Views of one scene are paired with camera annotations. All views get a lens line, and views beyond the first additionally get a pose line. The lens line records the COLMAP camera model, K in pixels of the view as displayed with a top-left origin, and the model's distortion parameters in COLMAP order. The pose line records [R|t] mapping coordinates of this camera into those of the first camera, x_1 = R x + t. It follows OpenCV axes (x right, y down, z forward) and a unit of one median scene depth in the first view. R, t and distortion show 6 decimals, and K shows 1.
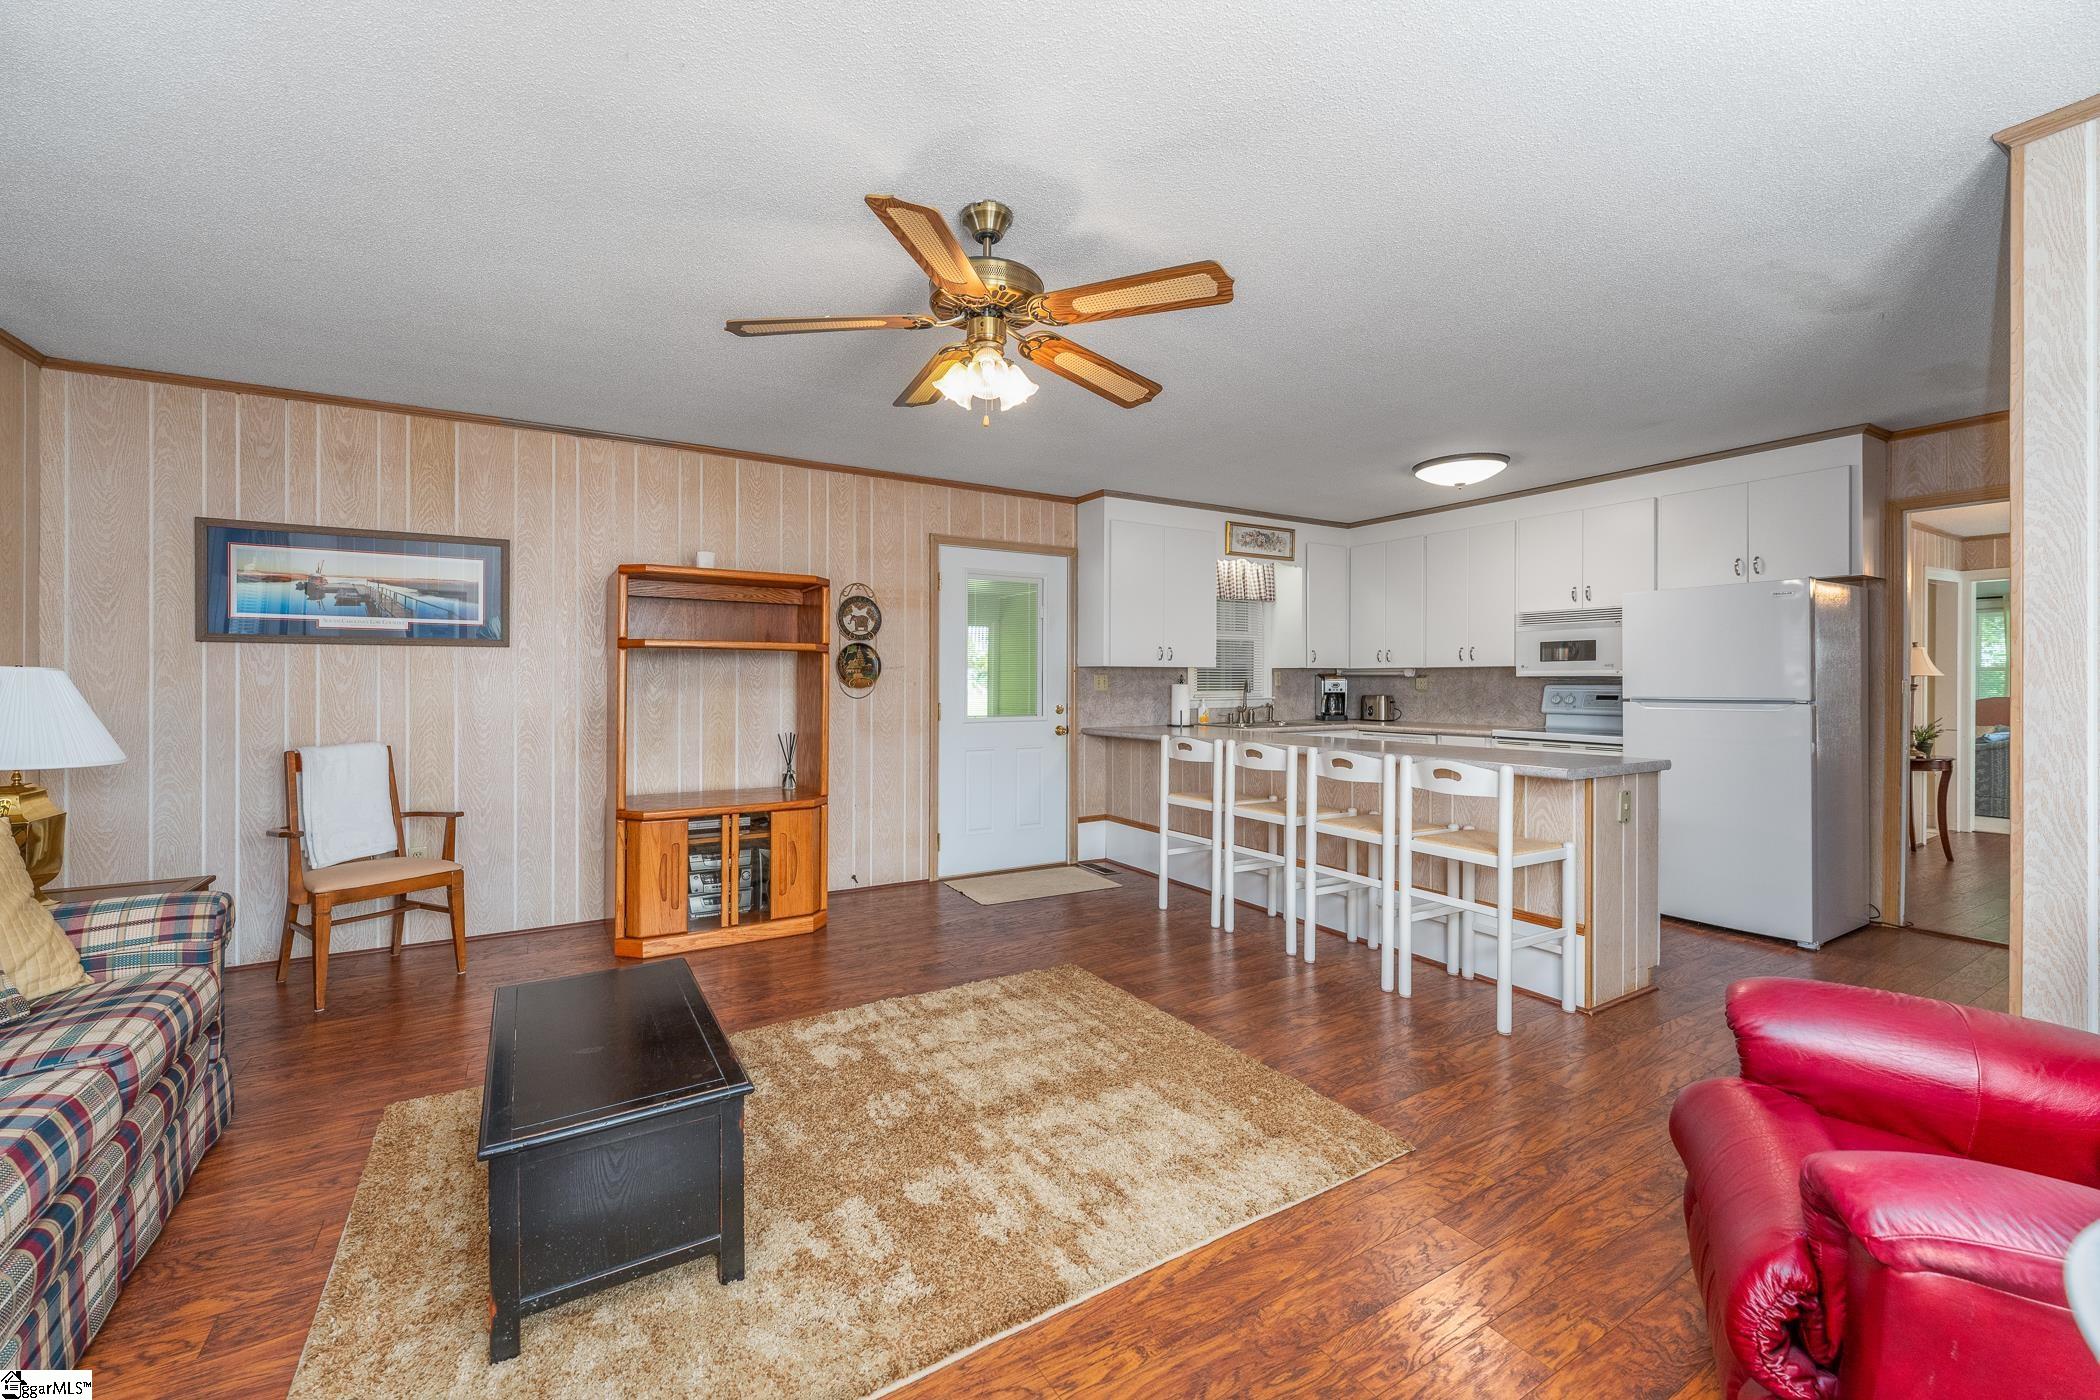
lens RADIAL K [[836.3, 0, 1034.6], [0, 836.3, 685.8], [0, 0, 1]] dist [0.008581, -0.000291]
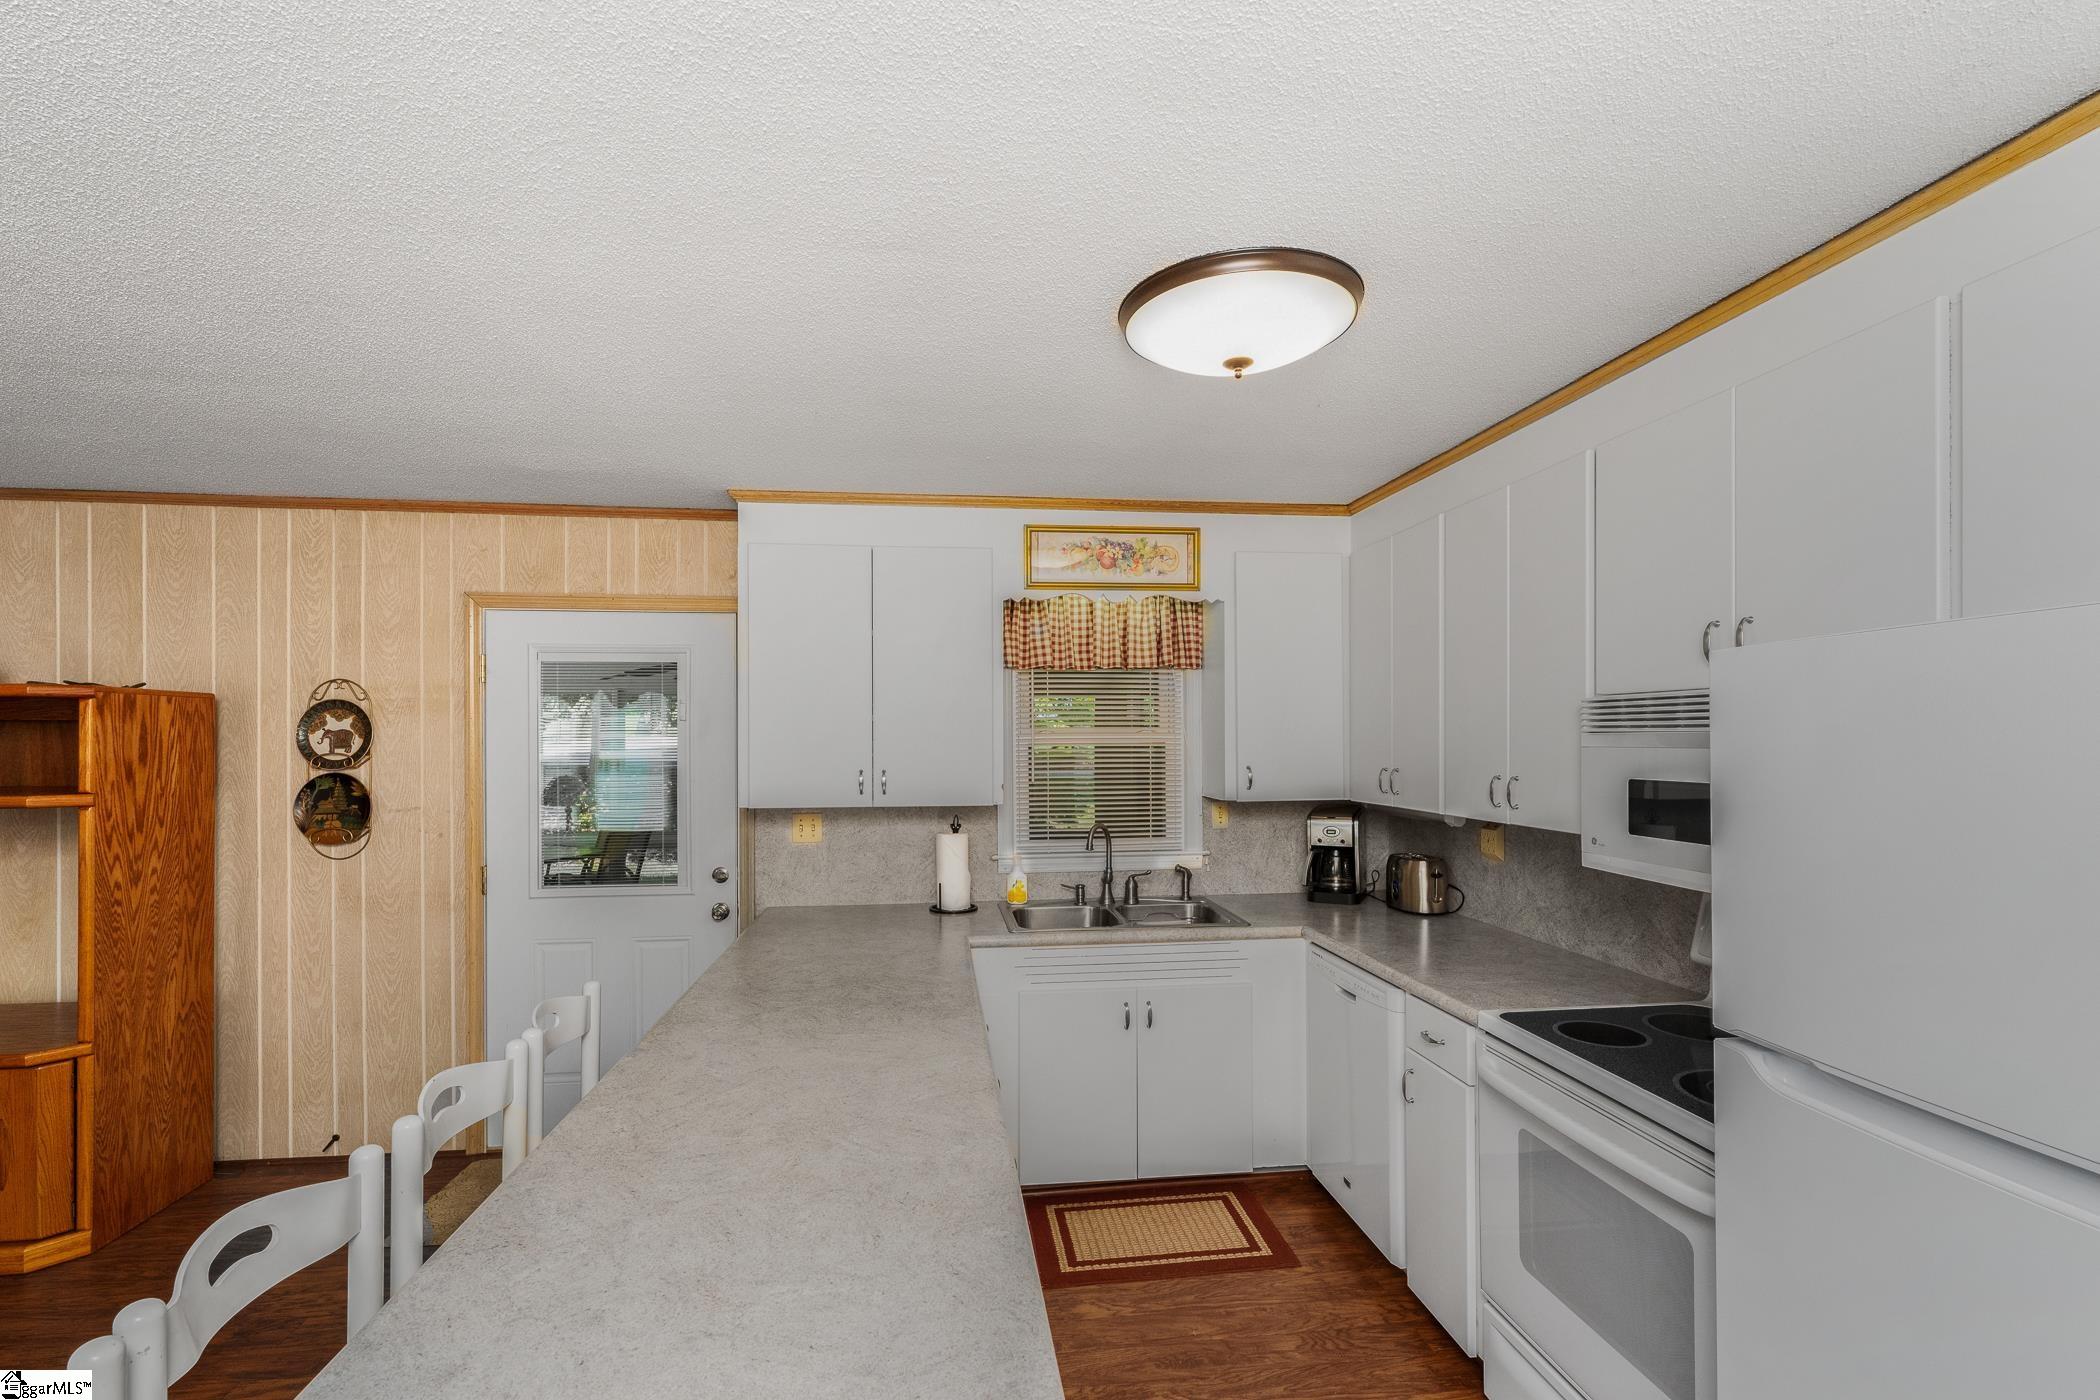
lens RADIAL K [[918.0, 0, 1033.3], [0, 918.0, 739.0], [0, 0, 1]] dist [-0.002710, 0.000172]
pose [[0.915648, -0.004850, -0.401952, 0.504048], [0.002533, 0.999977, -0.006295, -0.064549], [0.401973, 0.004746, 0.915639, 0.519305]]
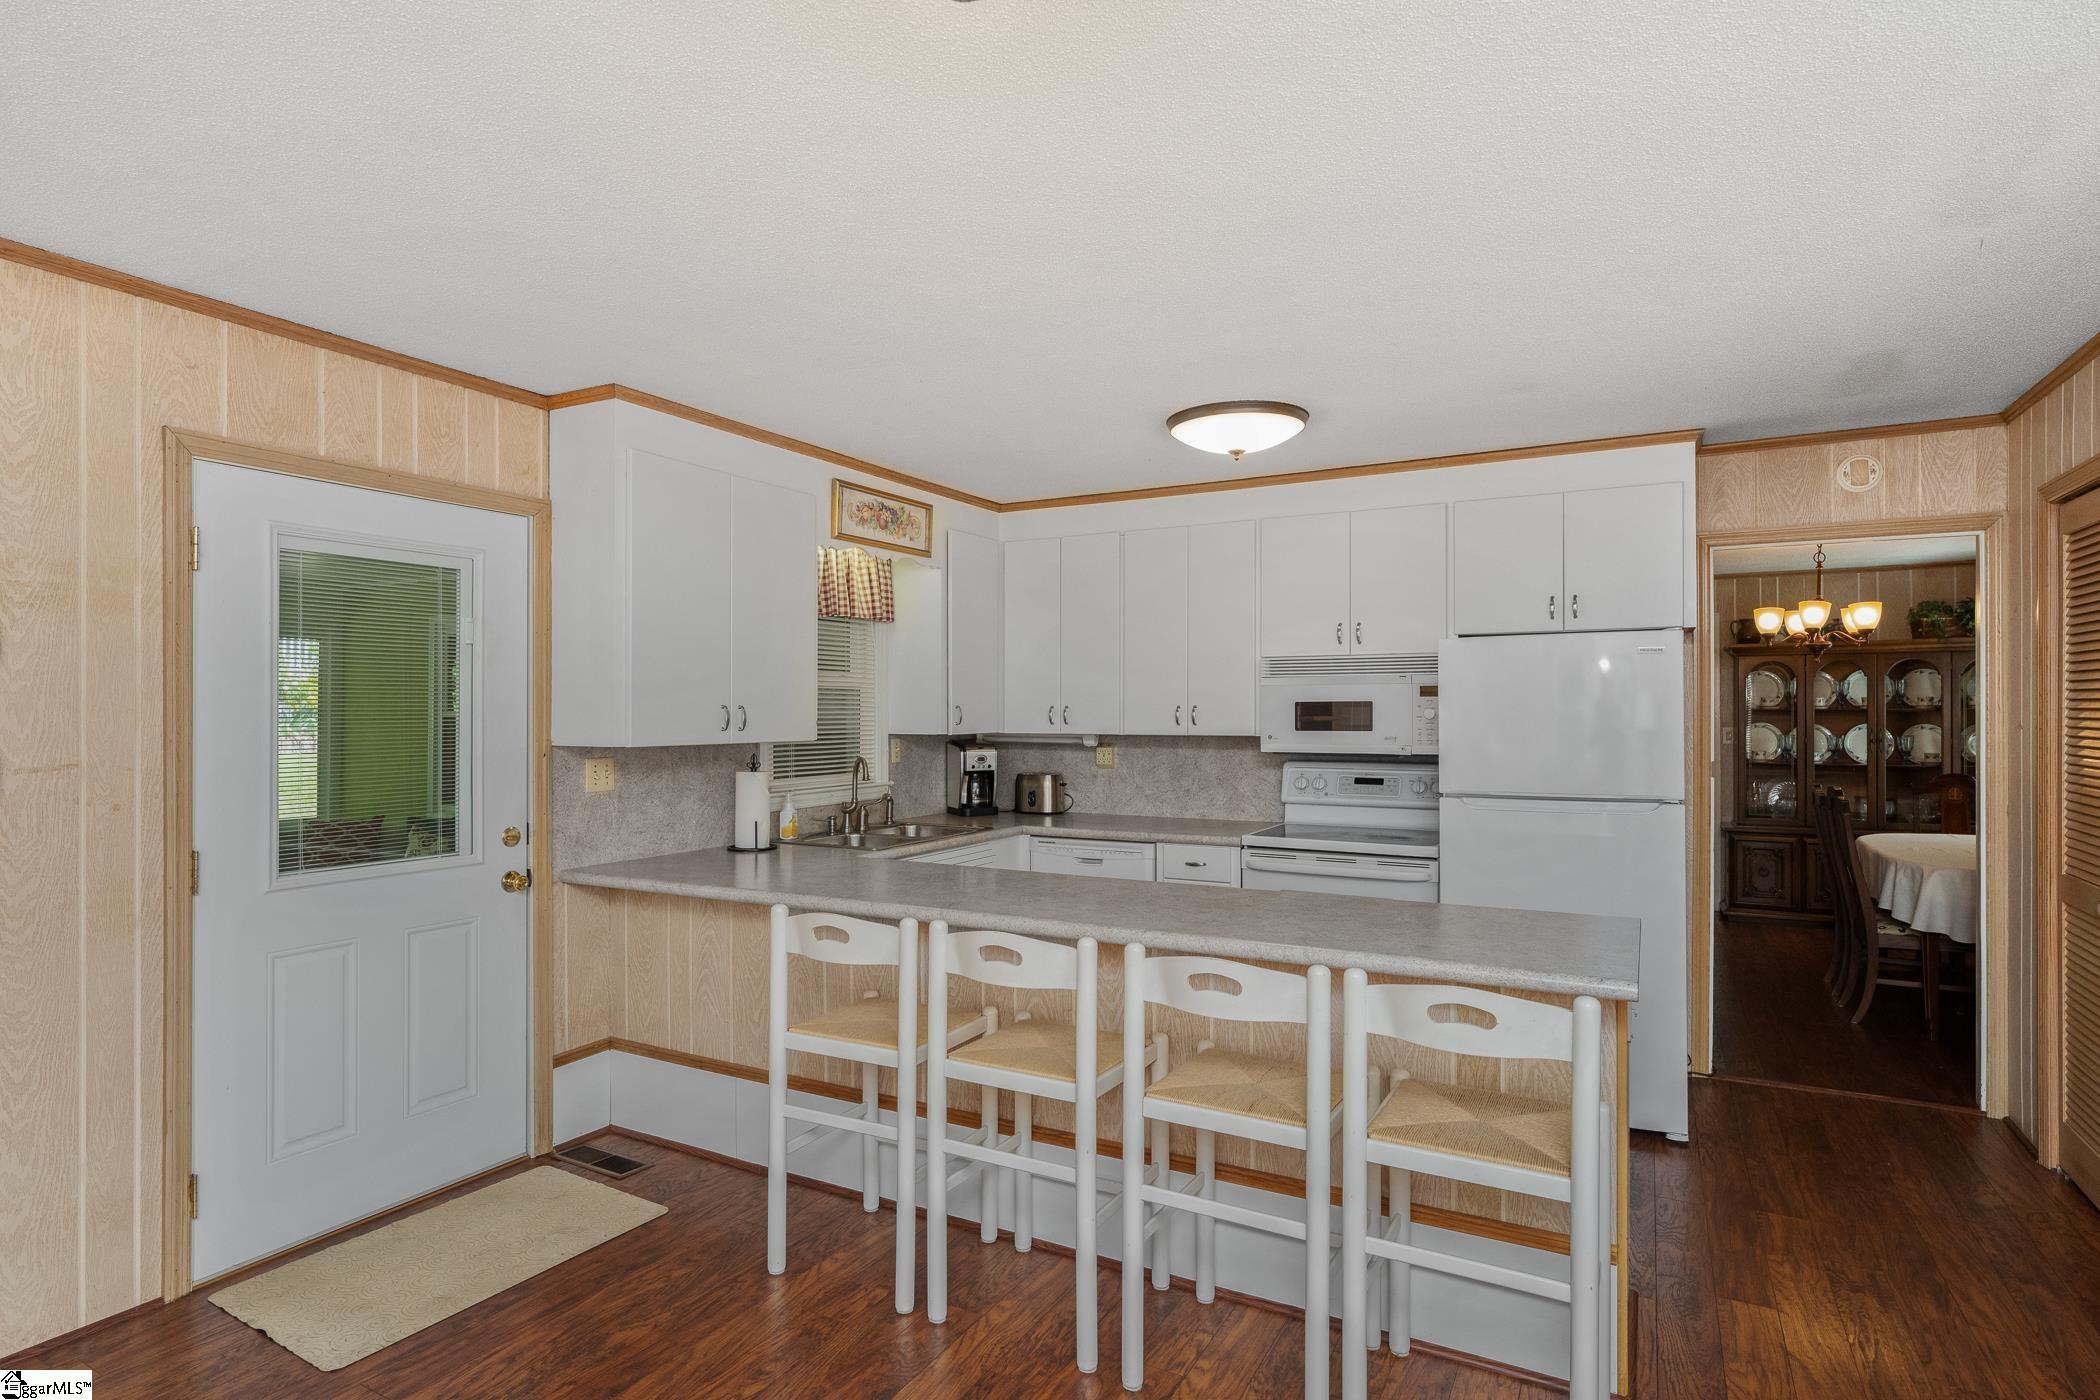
lens RADIAL K [[1089.2, 0, 1018.4], [0, 1089.2, 711.5], [0, 0, 1]] dist [-0.005141, -0.000030]
pose [[0.867674, -0.002458, 0.497128, -0.027906], [0.005391, 0.999975, -0.004466, -0.039906], [-0.497105, 0.006556, 0.867666, 0.333659]]
